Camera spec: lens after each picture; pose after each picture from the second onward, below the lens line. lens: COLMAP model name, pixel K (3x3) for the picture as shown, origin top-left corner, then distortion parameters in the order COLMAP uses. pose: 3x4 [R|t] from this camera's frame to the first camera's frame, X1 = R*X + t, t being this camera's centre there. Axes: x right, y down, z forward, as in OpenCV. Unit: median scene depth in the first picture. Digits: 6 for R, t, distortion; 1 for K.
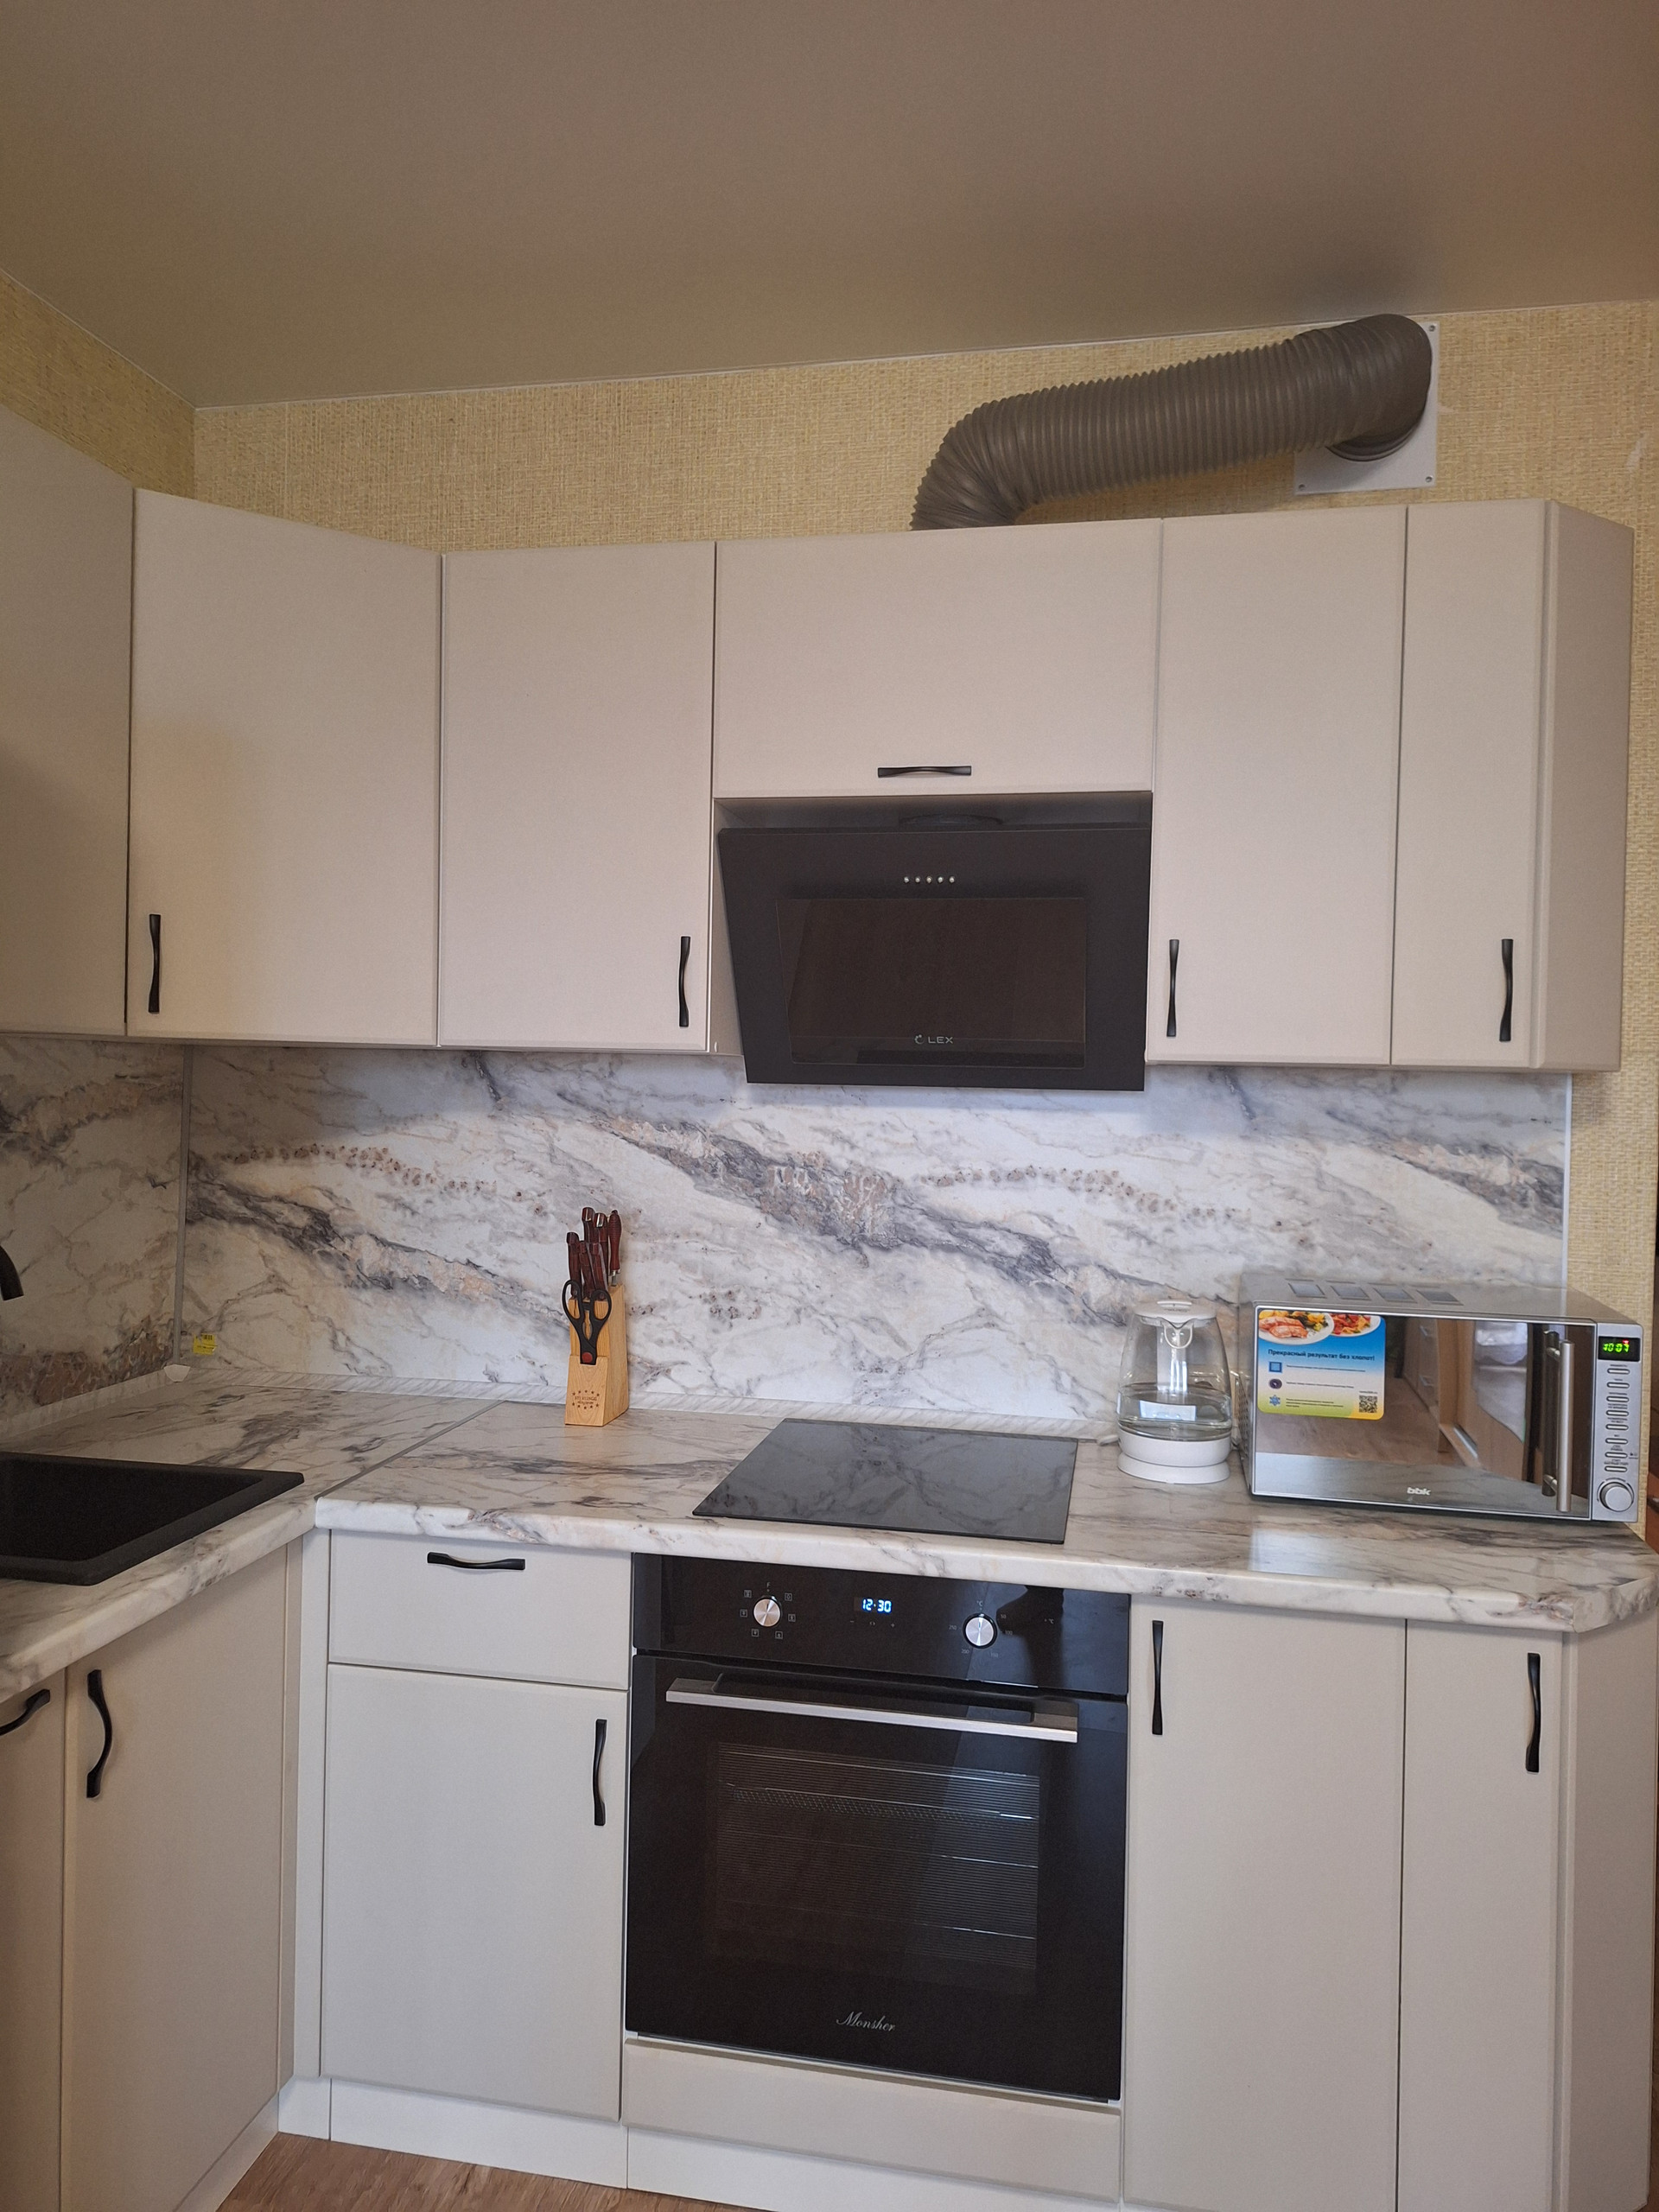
lens RADIAL K [[1544.7, 0, 818.7], [0, 1544.7, 1089.4], [0, 0, 1]] dist [0.066828, -0.065604]
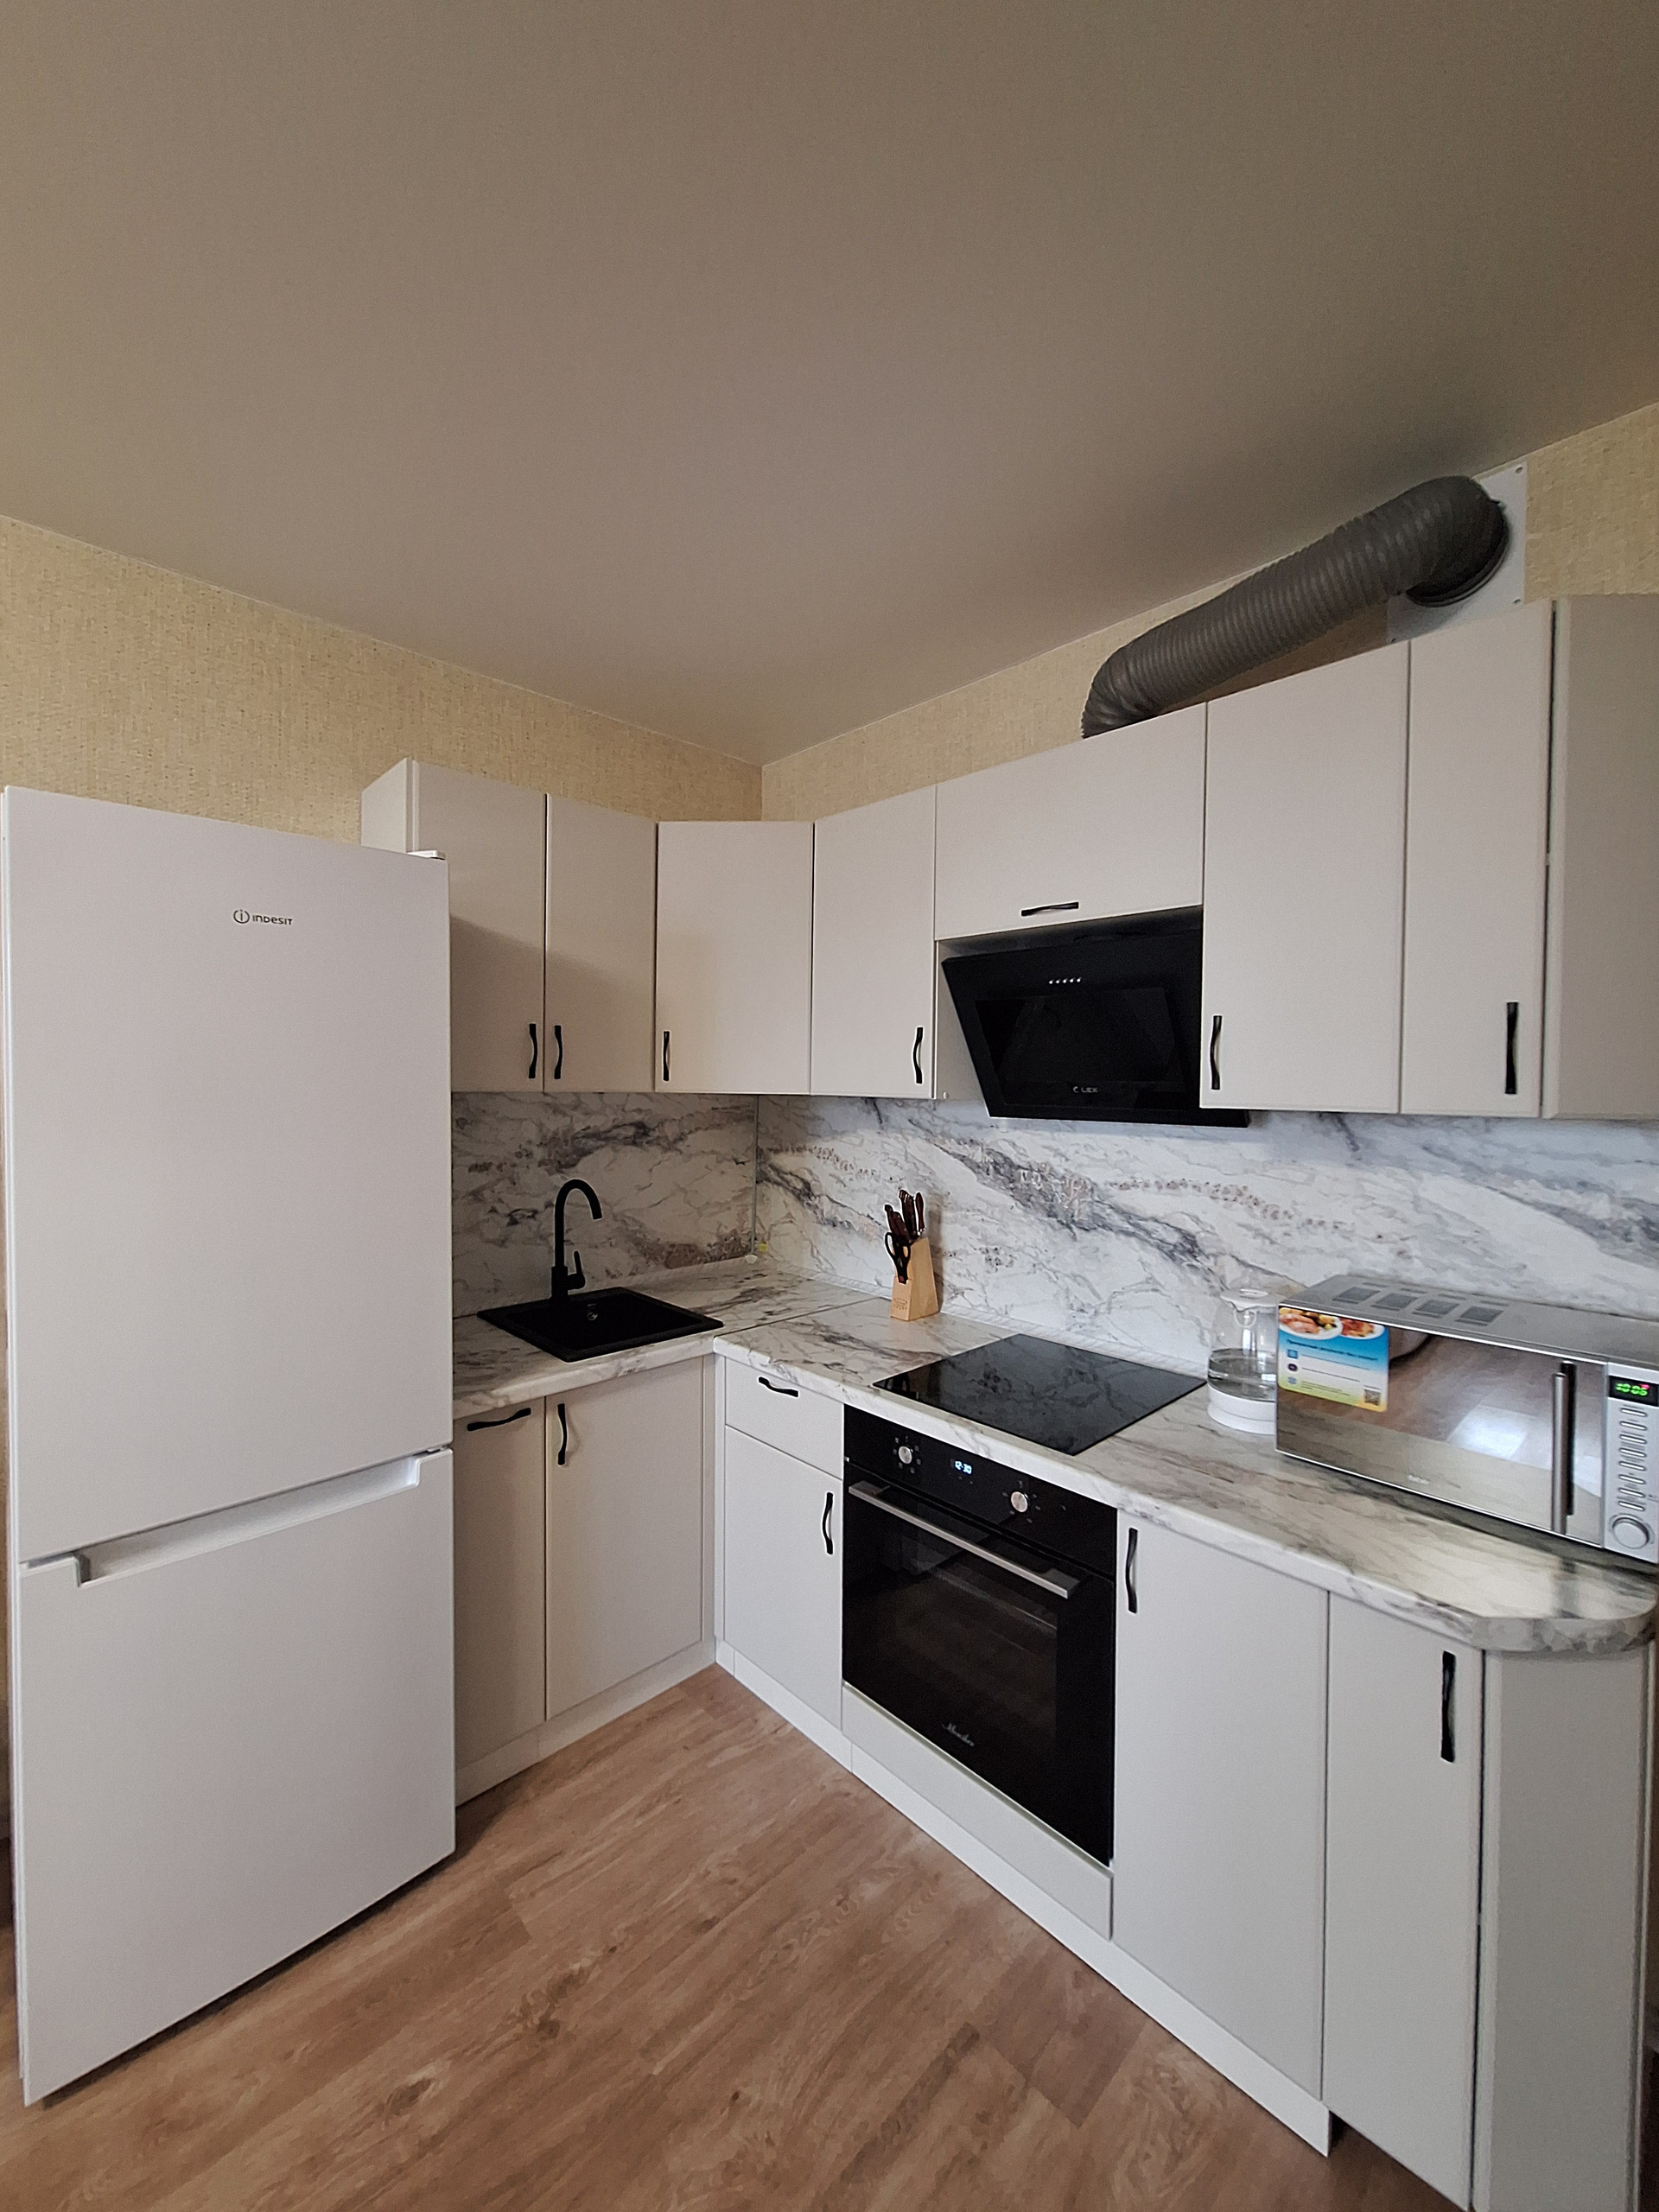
lens RADIAL K [[875.8, 0, 797.8], [0, 875.8, 1093.6], [0, 0, 1]] dist [-0.002884, 0.000027]
pose [[0.810979, -0.003964, -0.585062, 0.343585], [-0.000366, 0.999973, -0.007283, -0.022830], [0.585075, 0.006120, 0.810956, 0.176057]]
